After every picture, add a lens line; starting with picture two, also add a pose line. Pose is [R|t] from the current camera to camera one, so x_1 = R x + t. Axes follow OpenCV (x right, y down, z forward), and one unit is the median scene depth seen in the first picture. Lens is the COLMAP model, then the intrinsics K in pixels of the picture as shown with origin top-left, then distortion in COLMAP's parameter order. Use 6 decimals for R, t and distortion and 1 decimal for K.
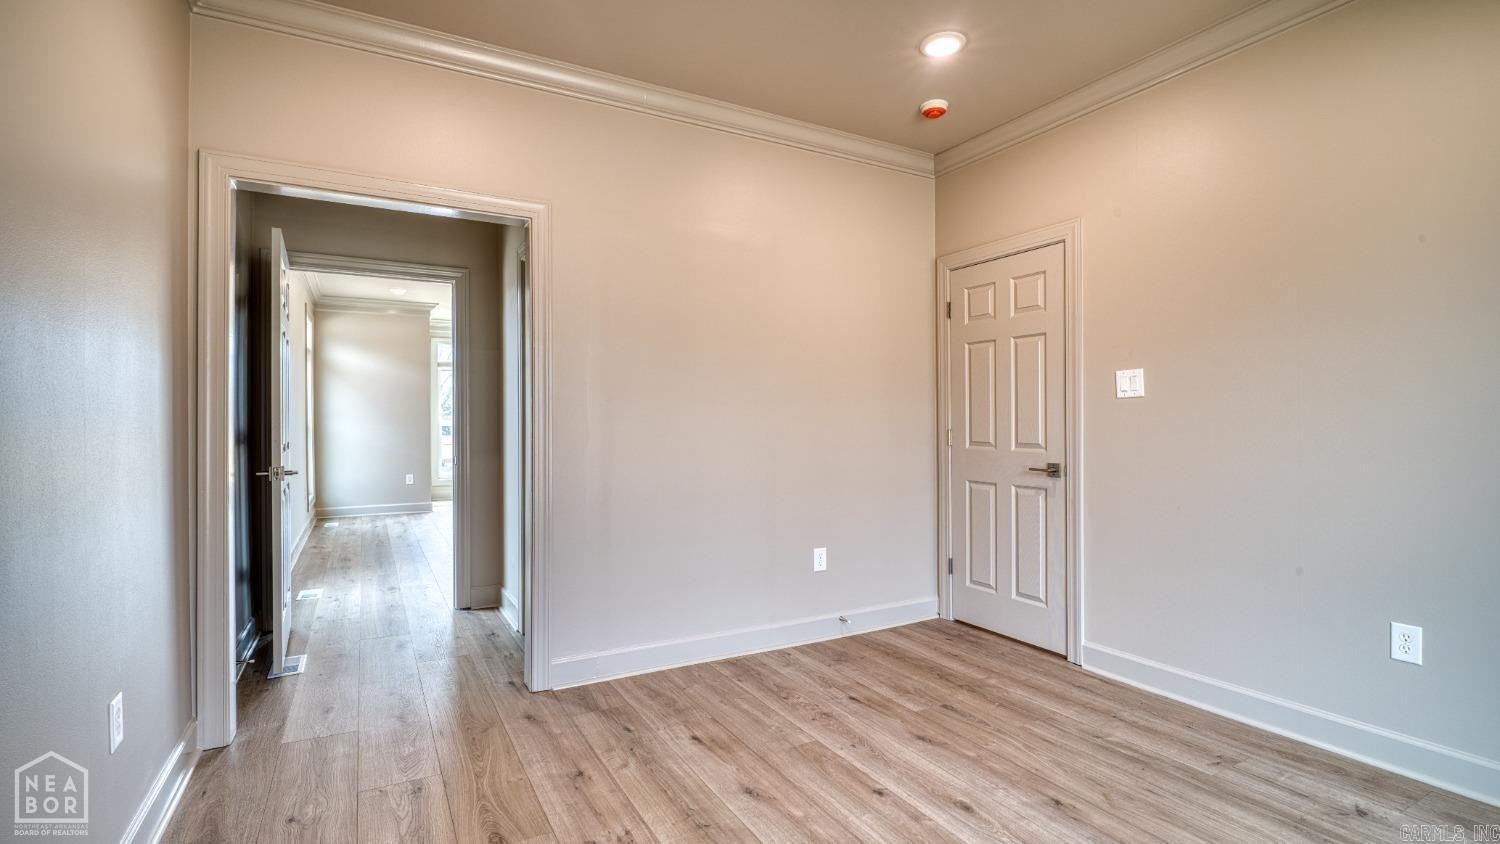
lens RADIAL K [[682.2, 0, 753.6], [0, 682.2, 412.5], [0, 0, 1]] dist [-0.001538, -0.000489]
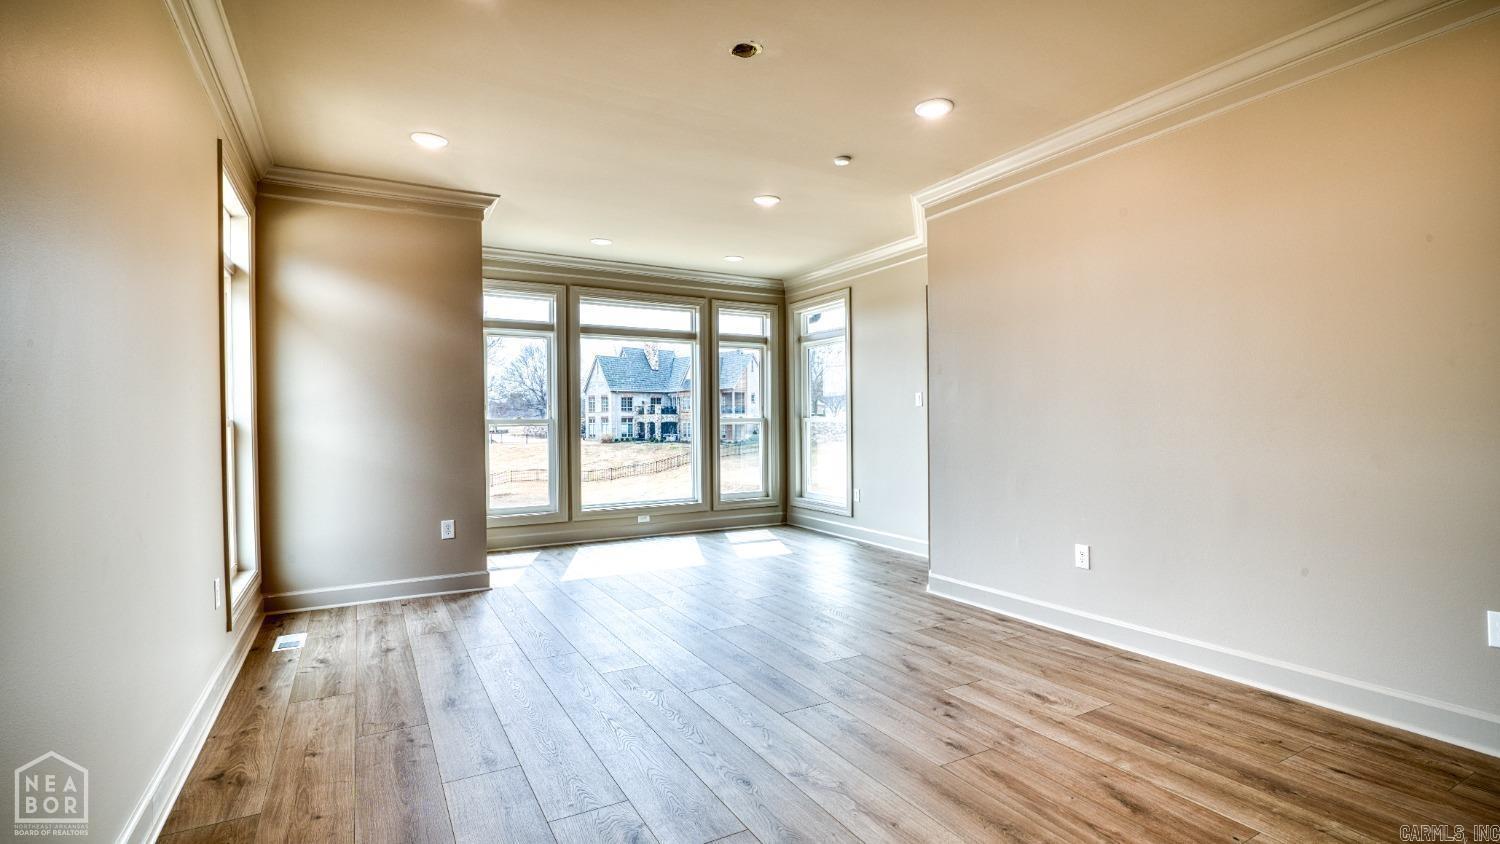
lens RADIAL K [[693.5, 0, 760.3], [0, 693.5, 423.2], [0, 0, 1]] dist [0.000333, -0.009963]
pose [[0.999971, 0.001324, 0.007490, -0.189207], [-0.001439, 0.999881, 0.015341, 0.005701], [-0.007469, -0.015351, 0.999854, 0.330040]]
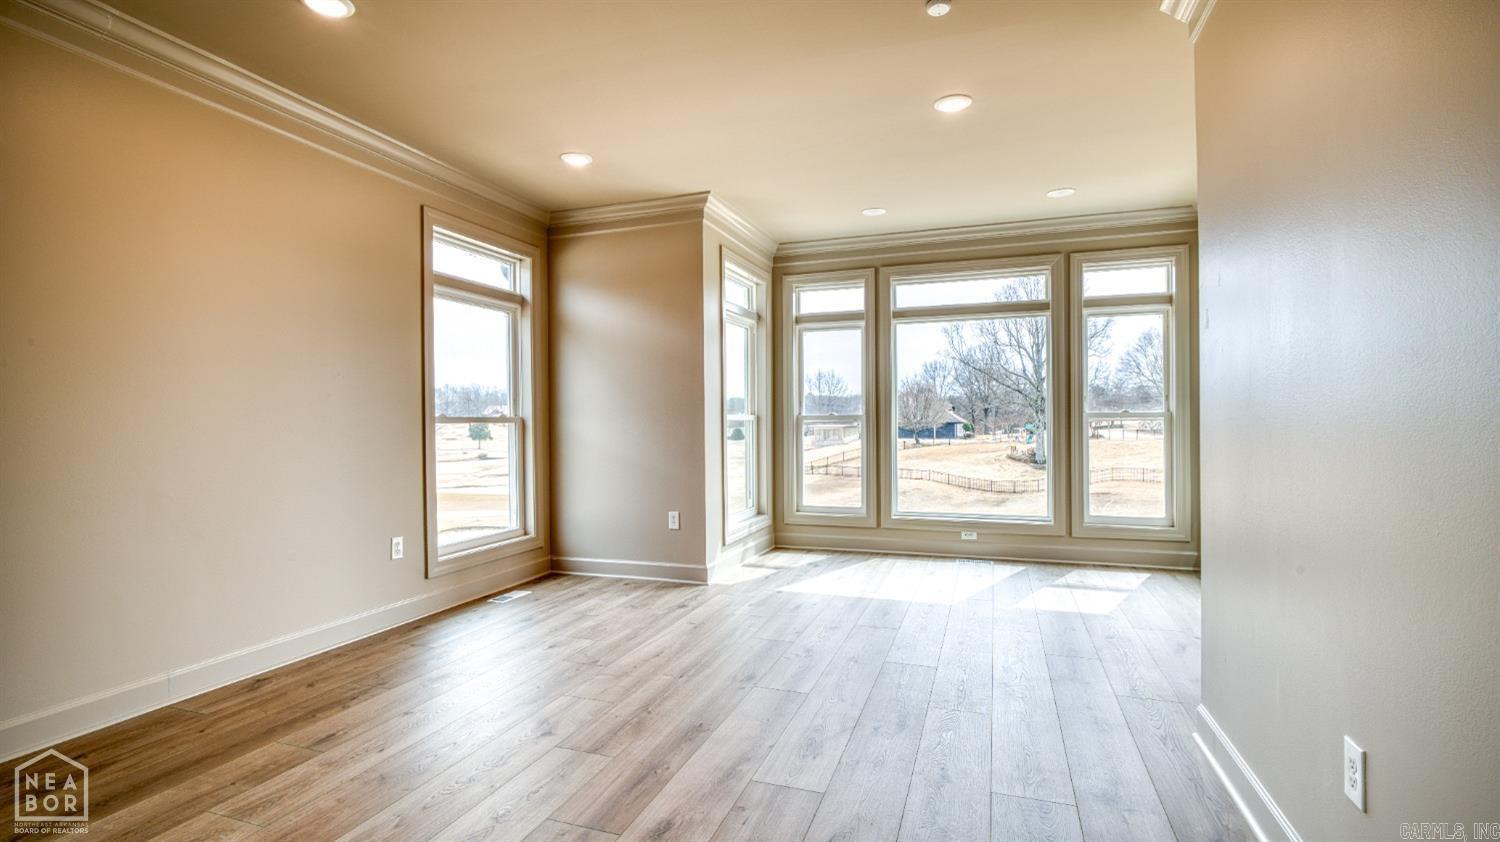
lens RADIAL K [[693.5, 0, 760.3], [0, 693.5, 422.2], [0, 0, 1]] dist [0.000333, -0.009963]
pose [[0.664932, 0.005783, -0.746881, -0.027003], [0.011186, 0.999781, 0.017700, 0.006455], [0.746820, -0.020125, 0.664722, 0.480860]]
